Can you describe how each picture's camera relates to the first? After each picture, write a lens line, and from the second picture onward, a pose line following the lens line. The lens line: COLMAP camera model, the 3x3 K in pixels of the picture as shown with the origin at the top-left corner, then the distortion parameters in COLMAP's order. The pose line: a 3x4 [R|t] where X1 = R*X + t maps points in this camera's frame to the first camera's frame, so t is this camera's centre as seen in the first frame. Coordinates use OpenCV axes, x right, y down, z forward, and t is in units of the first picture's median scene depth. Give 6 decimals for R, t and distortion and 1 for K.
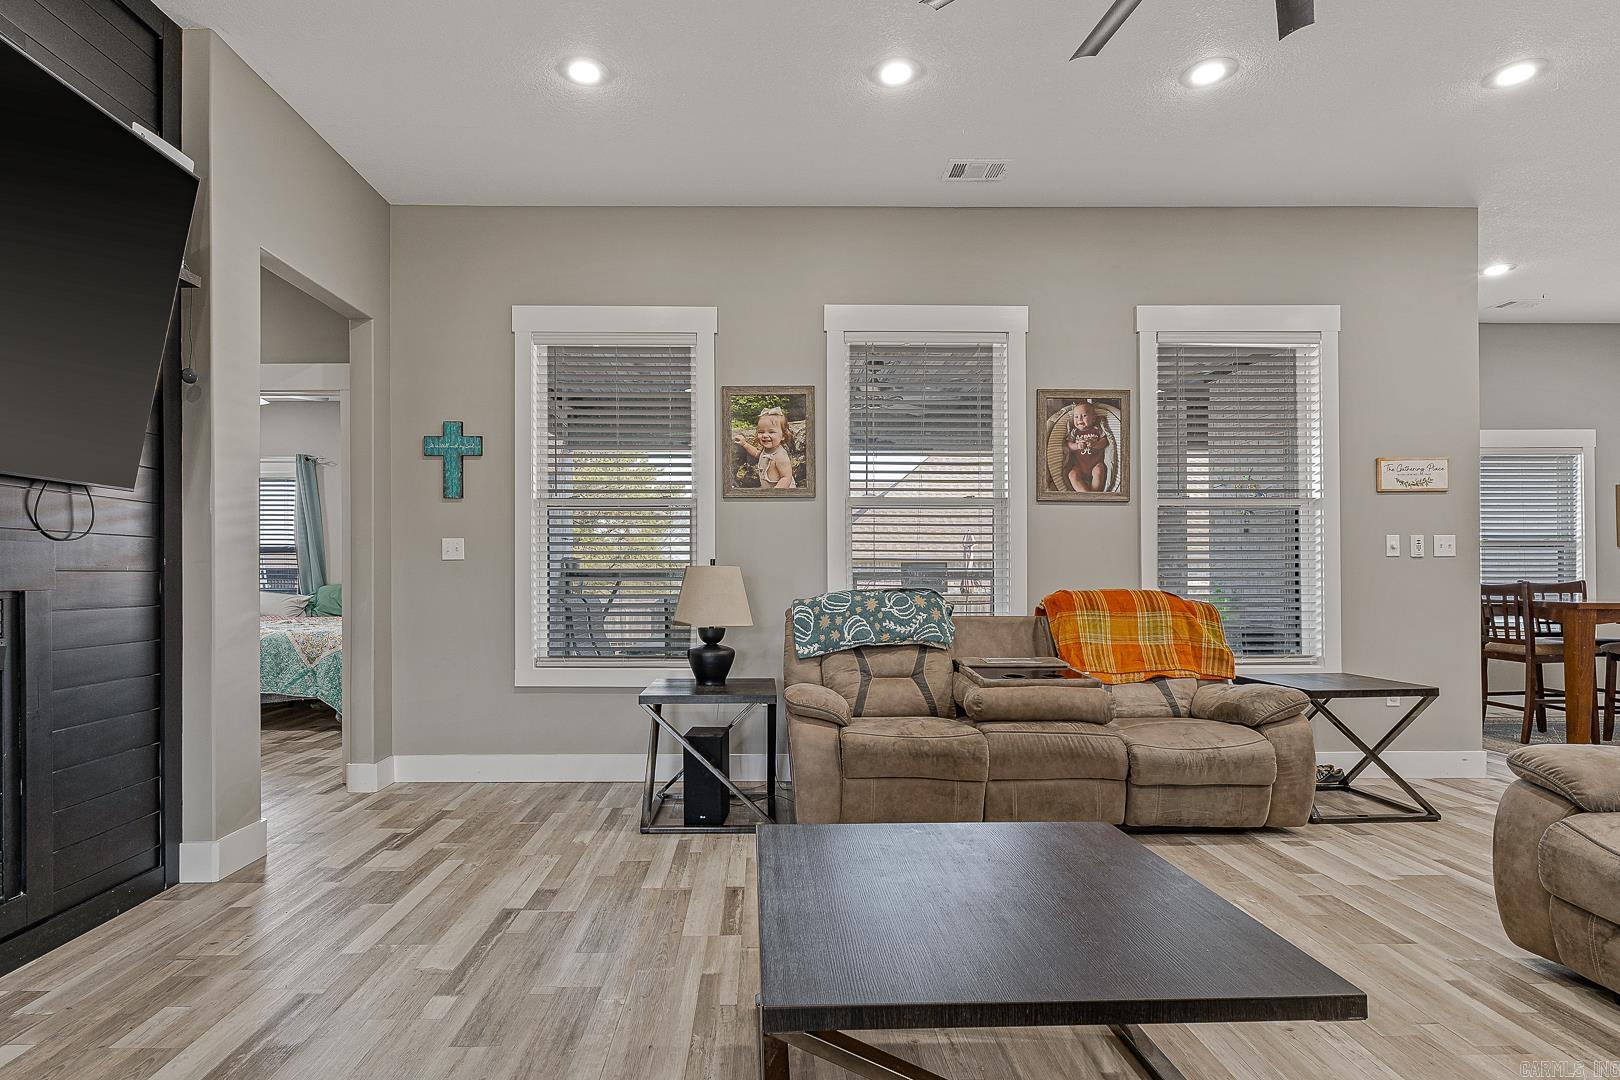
lens RADIAL K [[841.1, 0, 759.5], [0, 841.1, 564.9], [0, 0, 1]] dist [-0.005083, 0.000712]
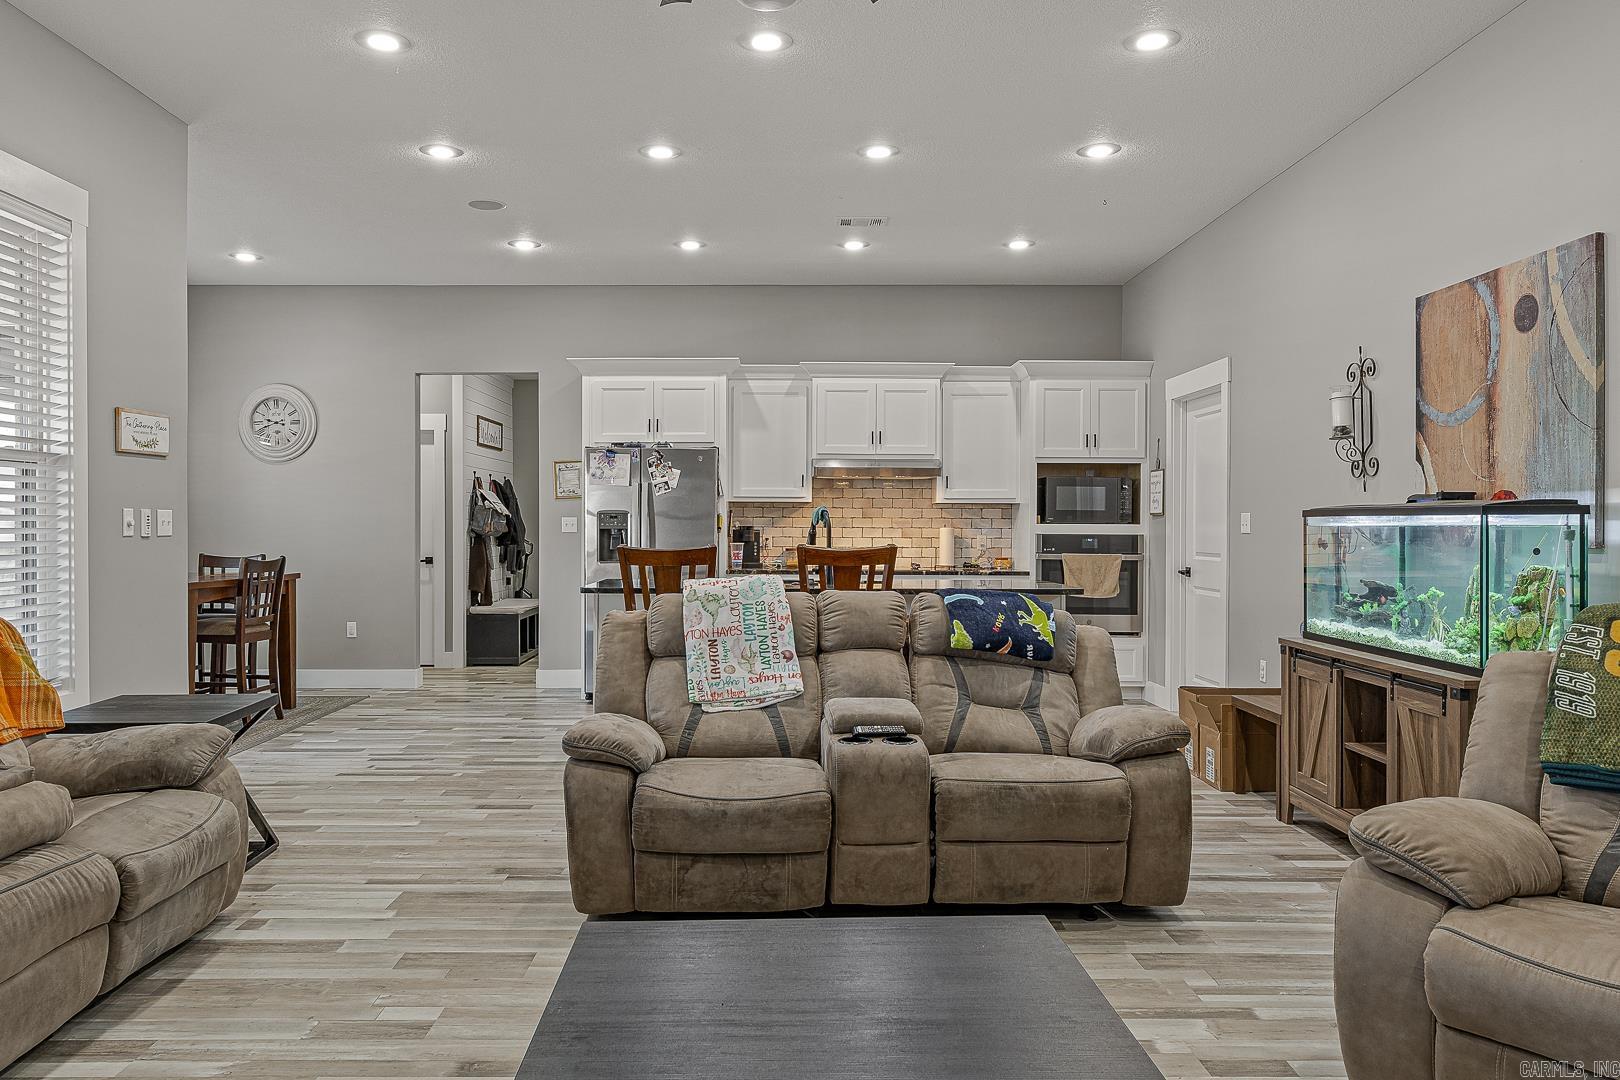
lens RADIAL K [[1132.3, 0, 784.3], [0, 1132.3, 533.7], [0, 0, 1]] dist [0.002217, -0.003676]
pose [[-0.001335, -0.005296, 0.999985, -0.291526], [-0.009916, 0.999937, 0.005283, -0.024281], [-0.999950, -0.009909, -0.001387, 0.396939]]
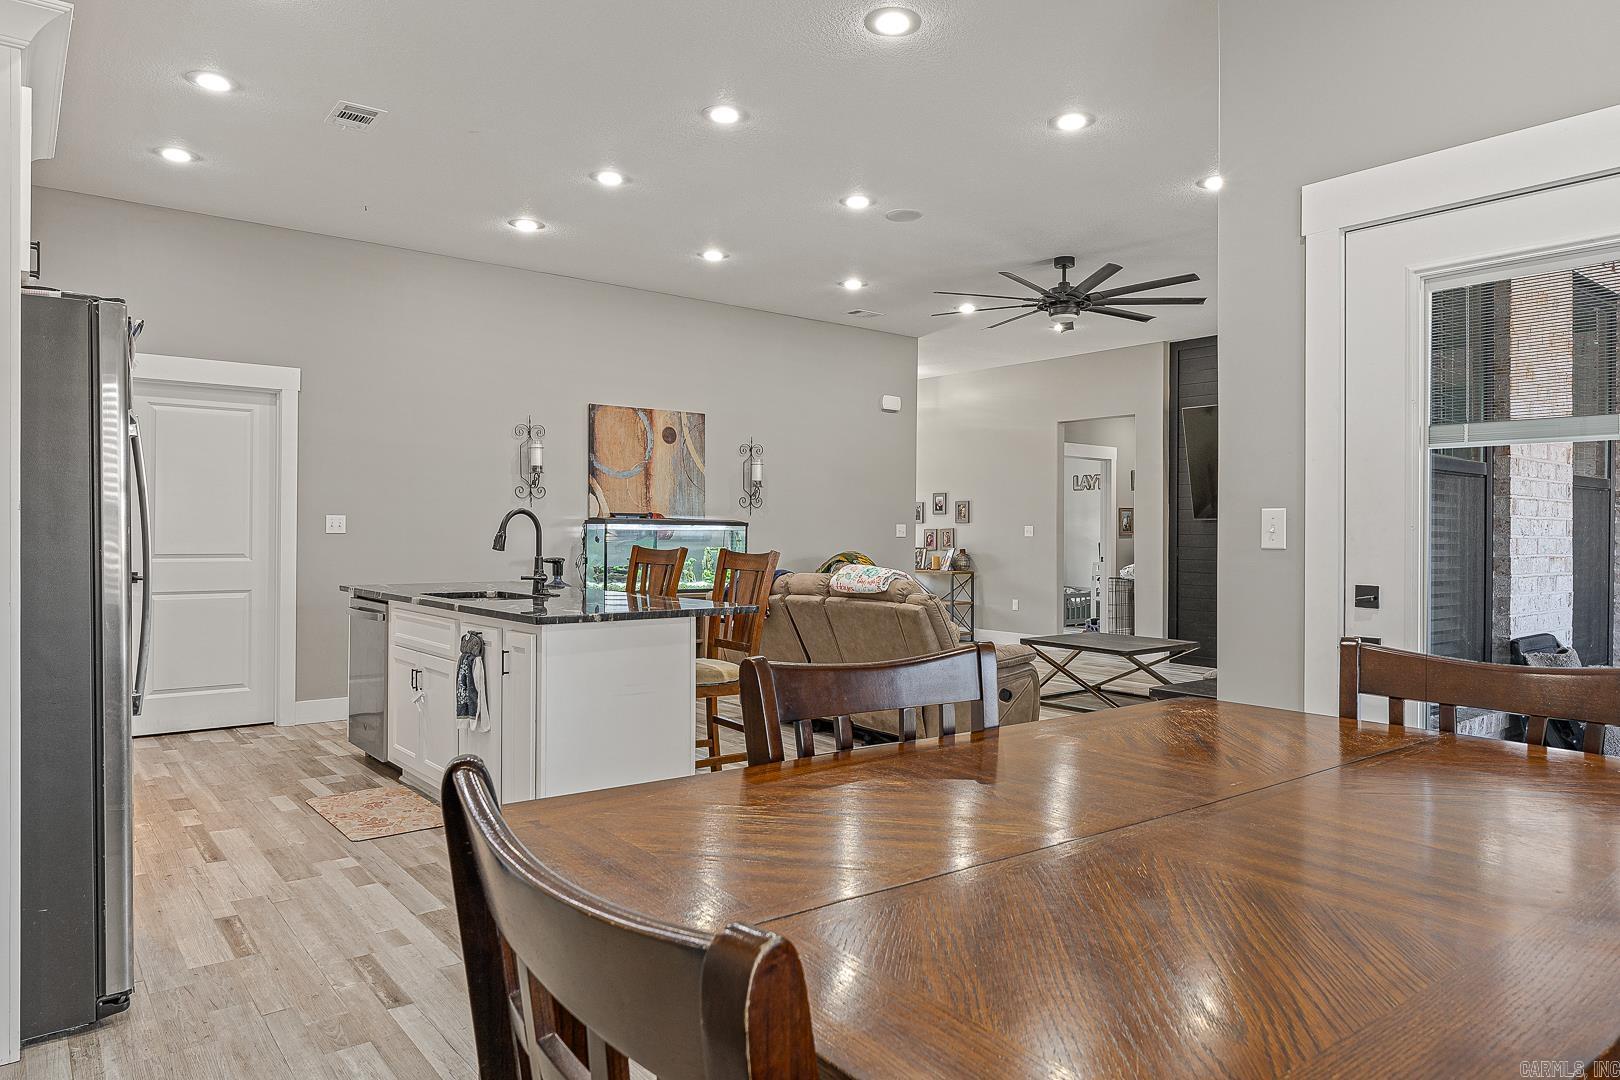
lens RADIAL K [[1019.9, 0, 817.5], [0, 1019.9, 523.7], [0, 0, 1]] dist [-0.009132, 0.003926]
pose [[-0.780208, -0.009421, -0.625449, 1.494308], [0.000475, 0.999877, -0.015653, -0.014295], [0.625520, -0.012510, -0.780108, 1.367178]]
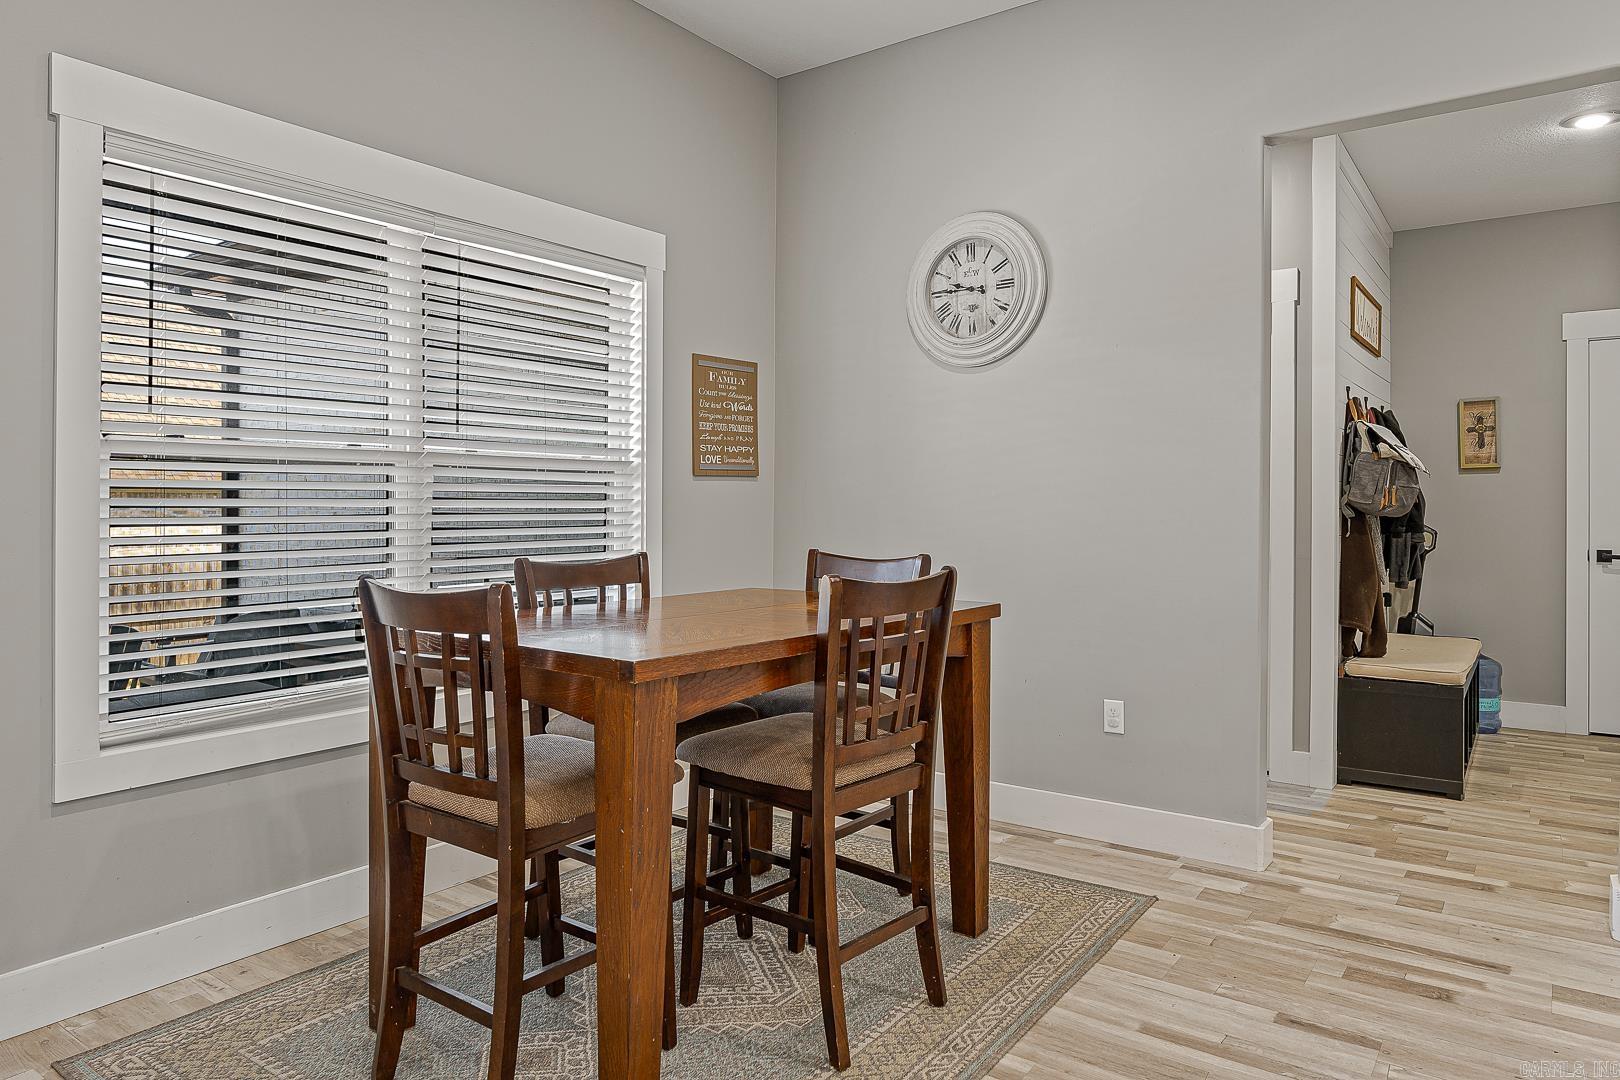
lens RADIAL K [[1019.9, 0, 799.4], [0, 1019.9, 528.3], [0, 0, 1]] dist [-0.009132, 0.003926]
pose [[0.597128, -0.014824, 0.802009, 0.828906], [-0.009954, 0.999615, 0.025888, -0.010230], [-0.802084, -0.023442, 0.596750, 0.844869]]
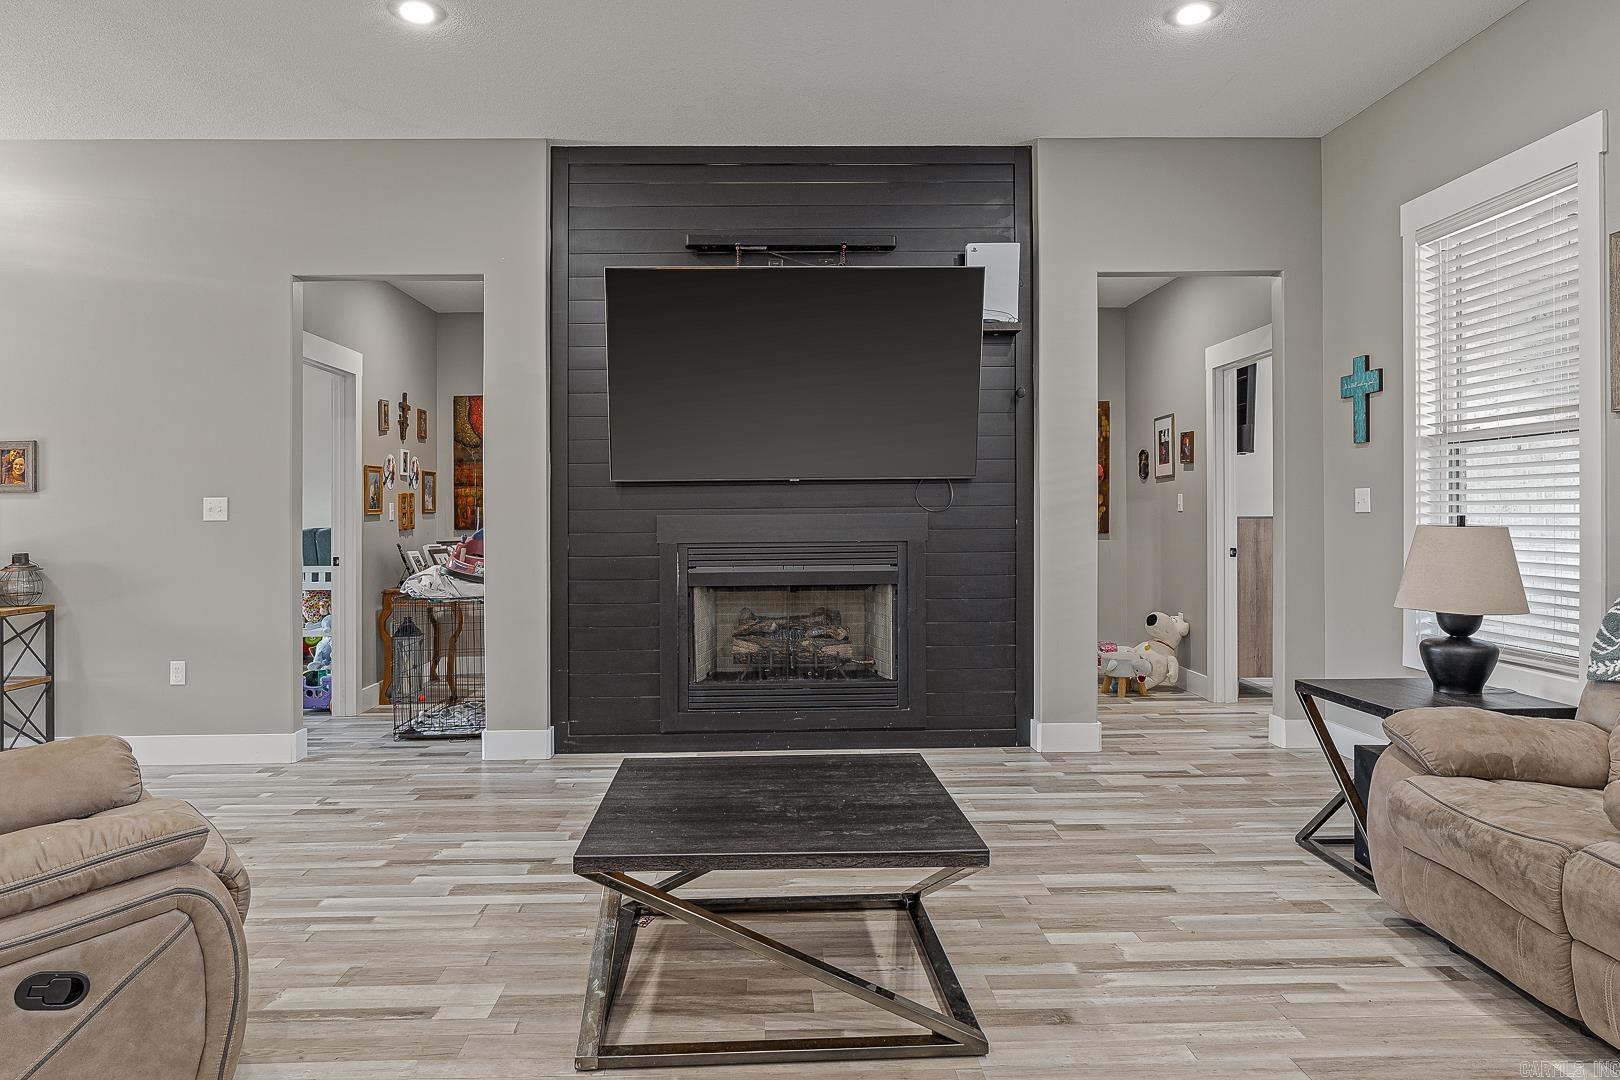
lens RADIAL K [[1019.9, 0, 797.7], [0, 1019.9, 527.5], [0, 0, 1]] dist [-0.009132, 0.003926]
pose [[0.024172, 0.014237, -0.999606, 0.689518], [0.019724, 0.999697, 0.014715, -0.017998], [0.999513, -0.020072, 0.023884, 0.382088]]
